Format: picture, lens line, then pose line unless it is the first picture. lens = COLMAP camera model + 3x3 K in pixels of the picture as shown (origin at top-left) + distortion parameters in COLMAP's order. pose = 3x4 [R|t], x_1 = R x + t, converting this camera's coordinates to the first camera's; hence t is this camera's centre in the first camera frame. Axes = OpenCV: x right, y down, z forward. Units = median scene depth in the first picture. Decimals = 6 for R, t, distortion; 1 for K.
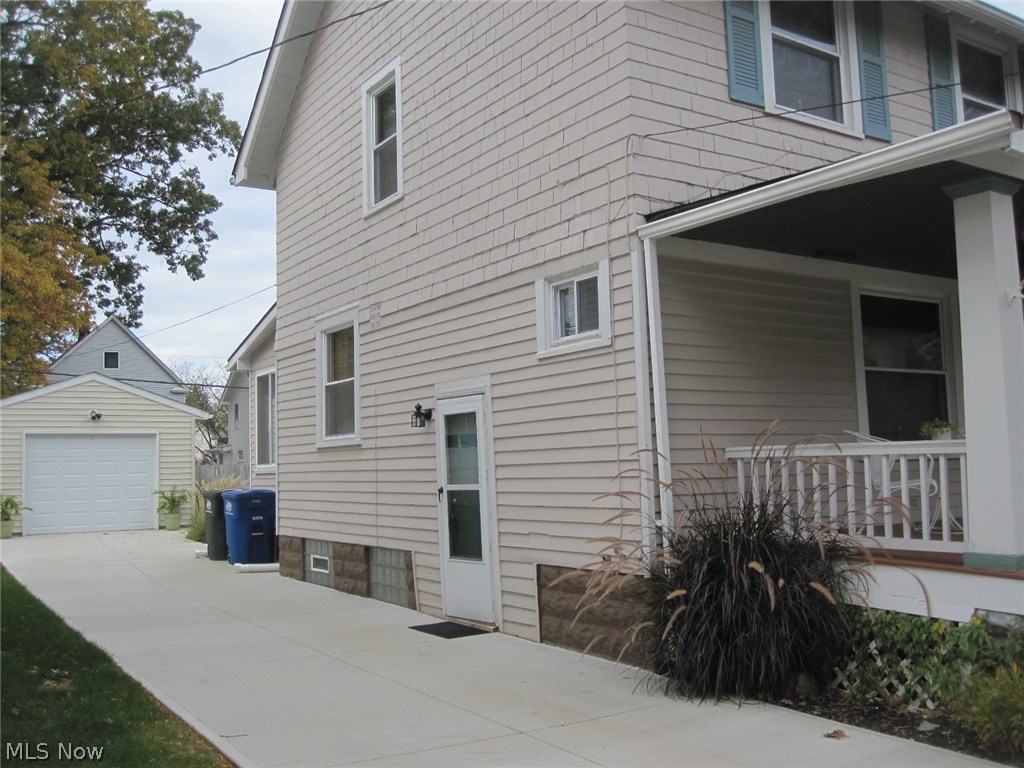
lens RADIAL K [[1002.6, 0, 512.0], [0, 1002.6, 384.0], [0, 0, 1]] dist [-0.062443, 0.008772]
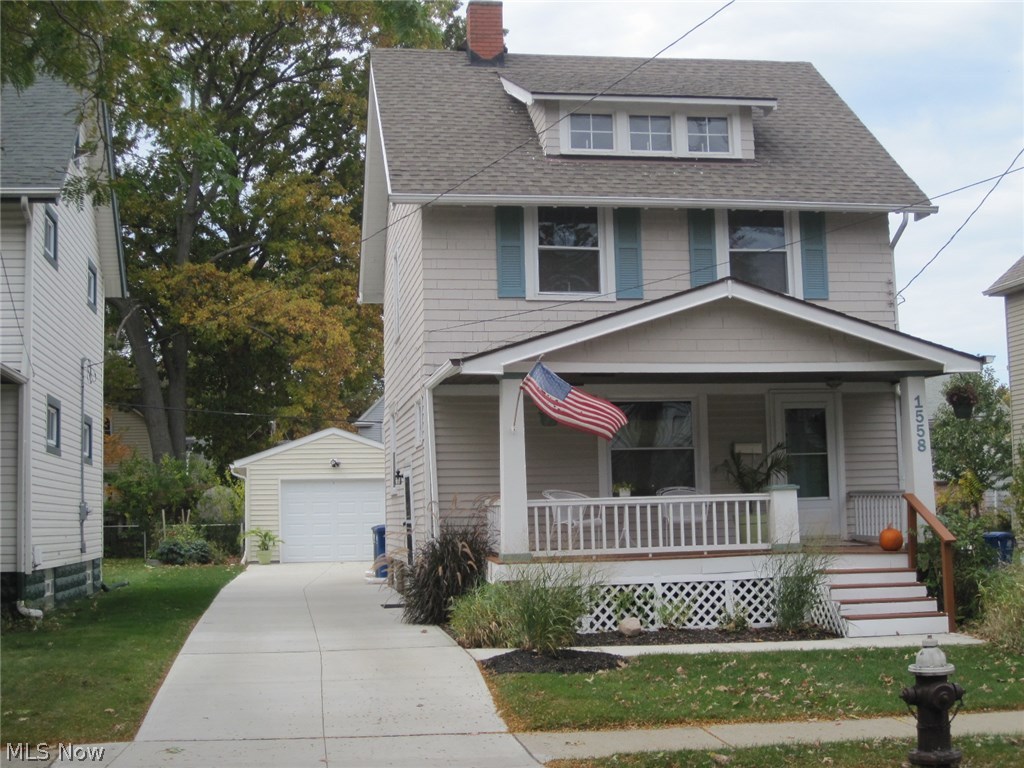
lens RADIAL K [[1374.5, 0, 512.0], [0, 1374.5, 384.0], [0, 0, 1]] dist [-0.067436, -0.001606]
pose [[0.918908, -0.038241, -0.392613, 0.960750], [0.038045, 0.999242, -0.008284, -0.094320], [0.392632, -0.007325, 0.919666, -0.973831]]
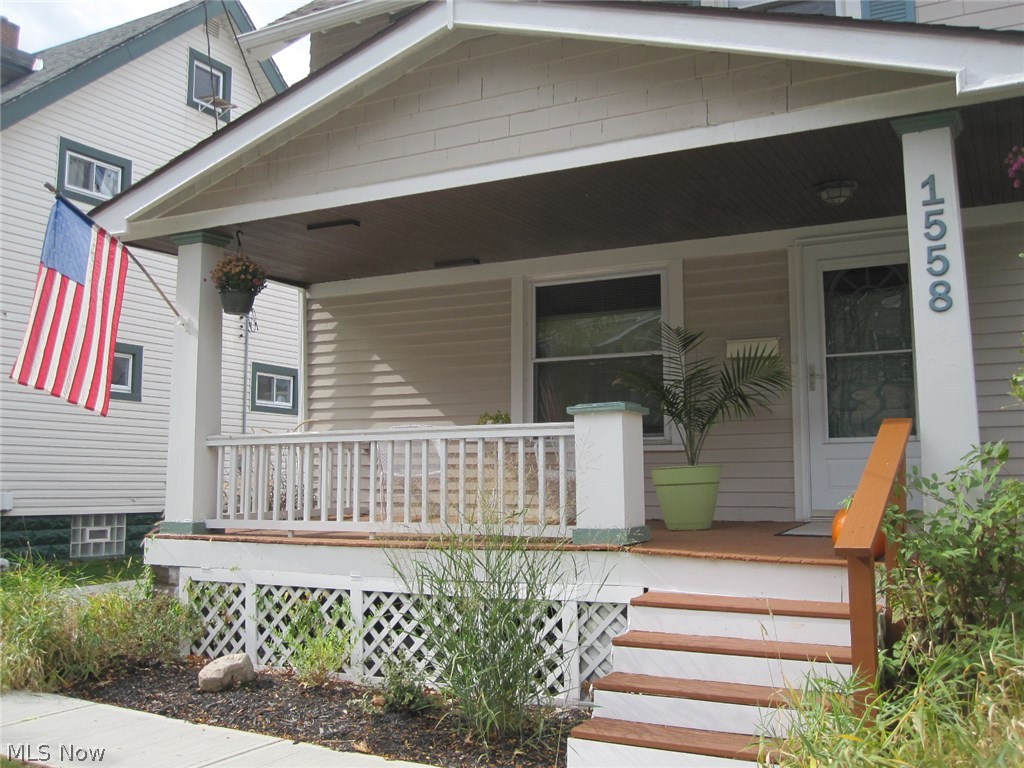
lens RADIAL K [[1002.6, 0, 512.0], [0, 1002.6, 384.0], [0, 0, 1]] dist [-0.062443, 0.008772]
pose [[0.476241, -0.068246, -0.876662, 1.108999], [0.062447, 0.997091, -0.043698, 0.066566], [0.877094, -0.033934, 0.479118, 0.663045]]
